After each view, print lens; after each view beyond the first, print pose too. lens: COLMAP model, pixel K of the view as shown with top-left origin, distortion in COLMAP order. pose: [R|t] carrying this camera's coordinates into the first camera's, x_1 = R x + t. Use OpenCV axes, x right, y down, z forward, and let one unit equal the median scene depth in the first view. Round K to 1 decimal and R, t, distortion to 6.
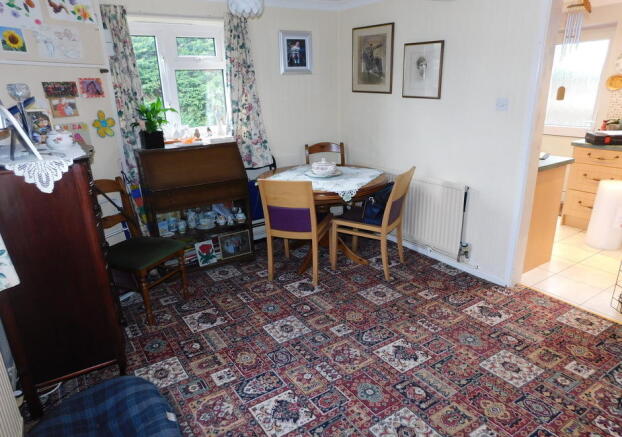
lens RADIAL K [[413.5, 0, 309.1], [0, 413.5, 232.3], [0, 0, 1]] dist [-0.008481, 0.010242]
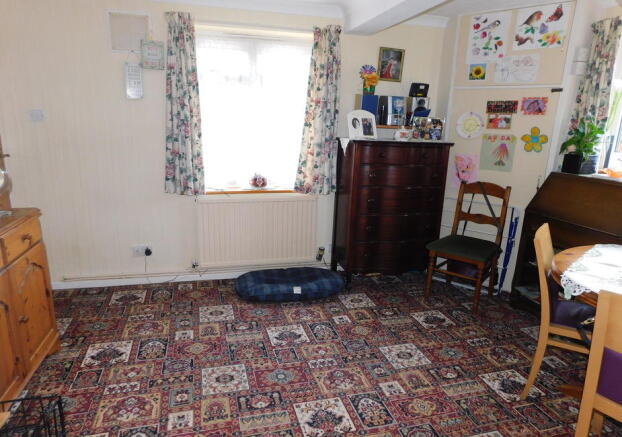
lens RADIAL K [[413.5, 0, 310.5], [0, 413.5, 220.1], [0, 0, 1]] dist [-0.008481, 0.010242]
pose [[-0.299157, 0.238902, -0.923813, 0.807372], [-0.334722, 0.880357, 0.336056, -0.279341], [0.893570, 0.409754, -0.183399, 0.878546]]
